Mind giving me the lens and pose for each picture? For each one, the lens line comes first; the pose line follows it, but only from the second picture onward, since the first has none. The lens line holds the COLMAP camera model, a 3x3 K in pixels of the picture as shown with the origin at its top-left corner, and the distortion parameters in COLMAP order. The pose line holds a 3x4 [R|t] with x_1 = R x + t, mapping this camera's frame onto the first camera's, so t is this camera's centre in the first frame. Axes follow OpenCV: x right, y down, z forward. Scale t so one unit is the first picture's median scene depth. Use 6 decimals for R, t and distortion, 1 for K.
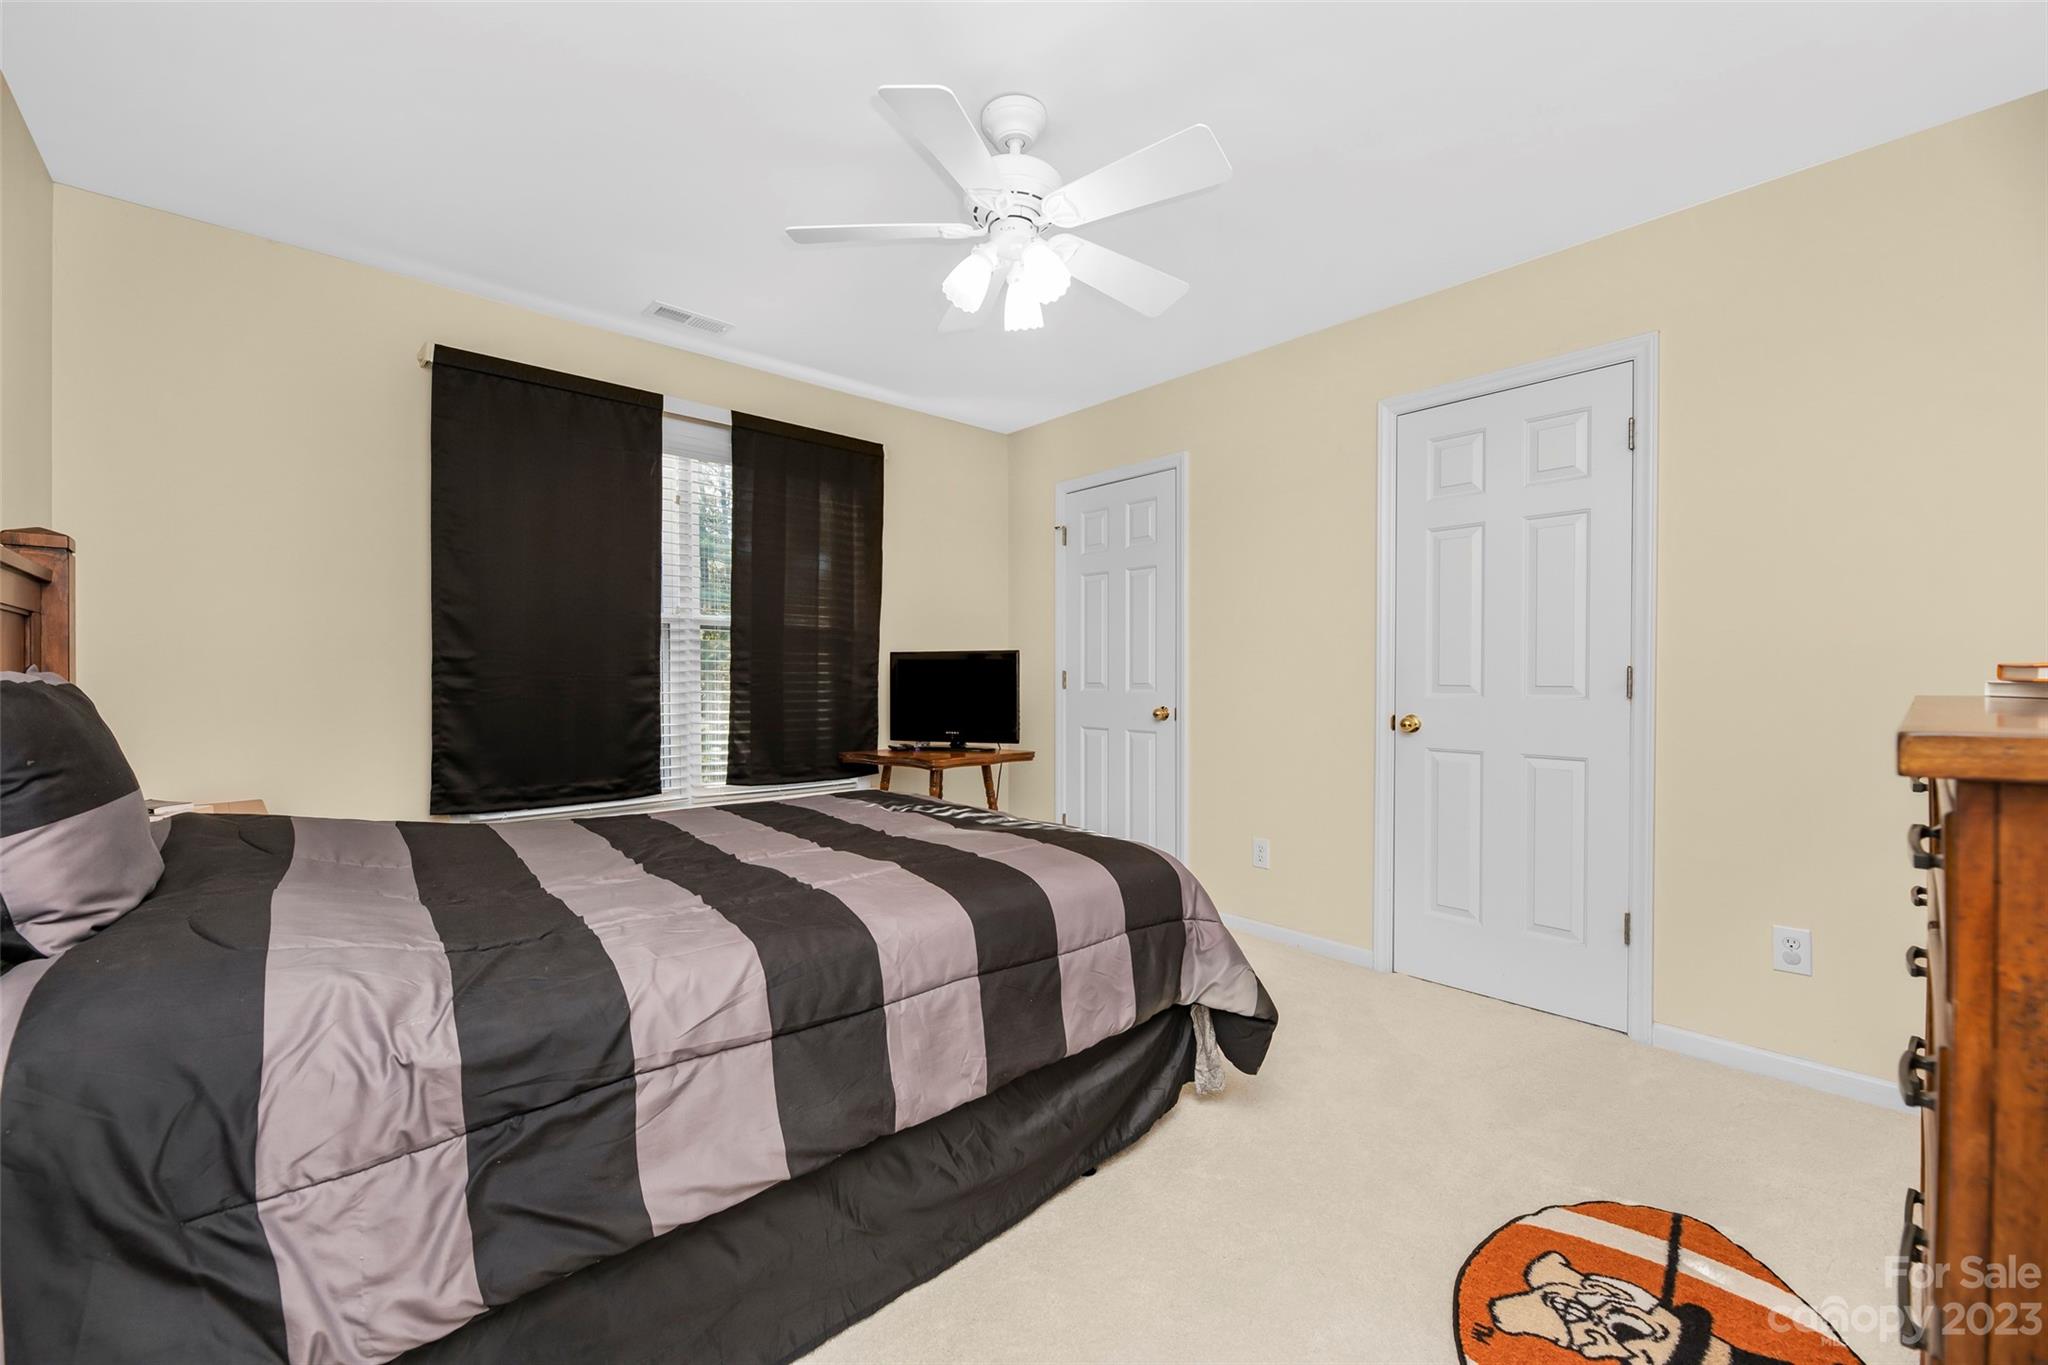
lens RADIAL K [[799.1, 0, 1030.4], [0, 799.1, 681.8], [0, 0, 1]] dist [0.001571, -0.002305]
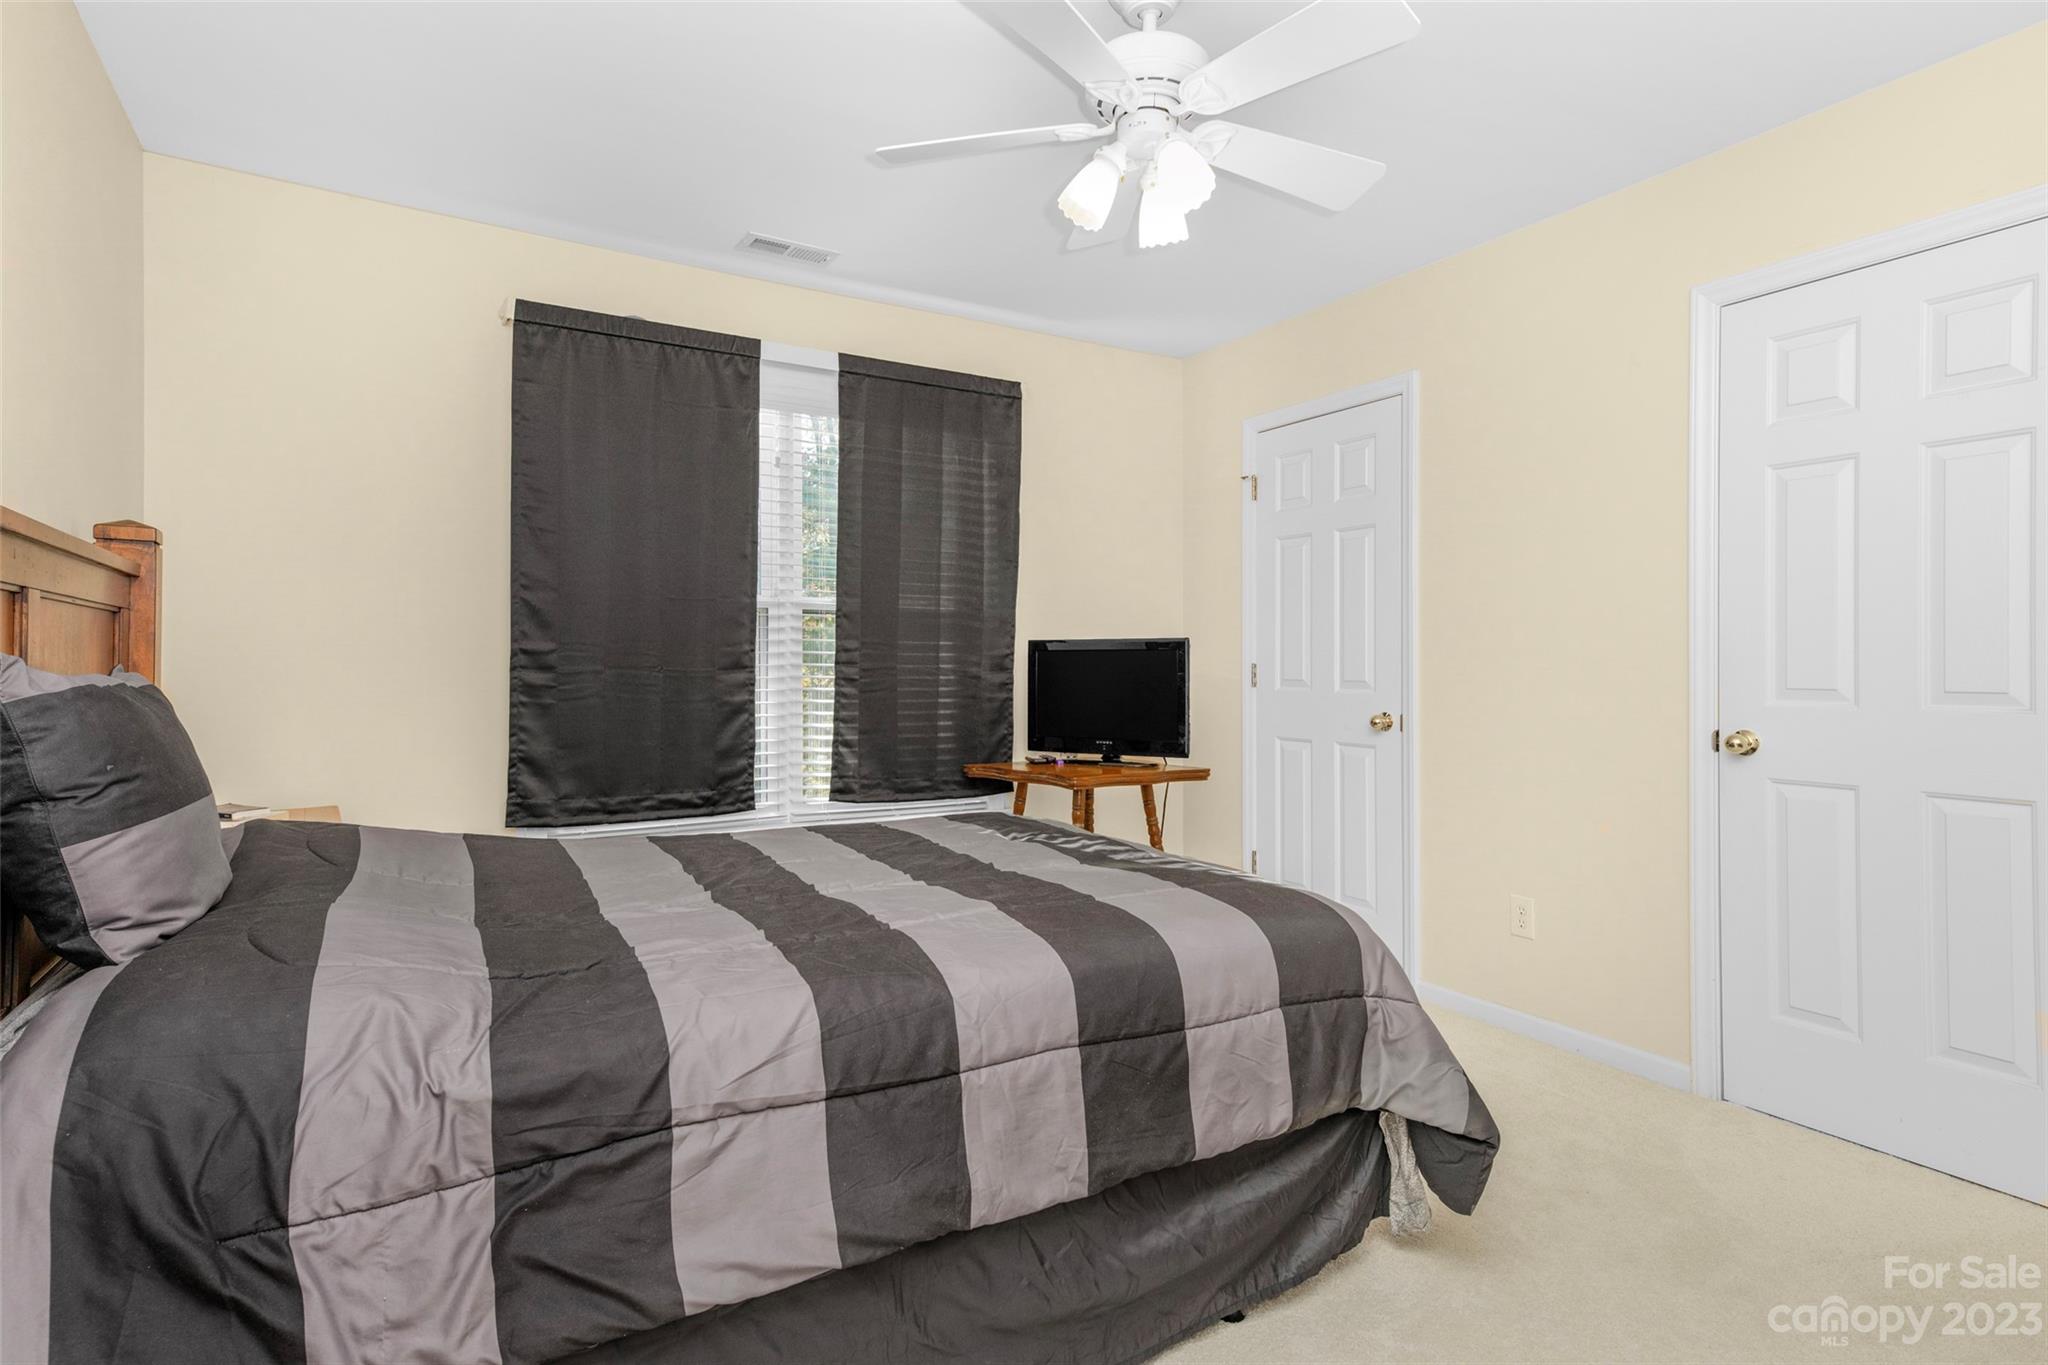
lens RADIAL K [[1066.7, 0, 1064.4], [0, 1066.7, 648.4], [0, 0, 1]] dist [0.029652, 0.007338]
pose [[0.981434, 0.000792, -0.191798, 0.110956], [-0.004358, 0.999825, -0.018172, -0.016611], [0.191751, 0.018671, 0.981266, -0.074128]]
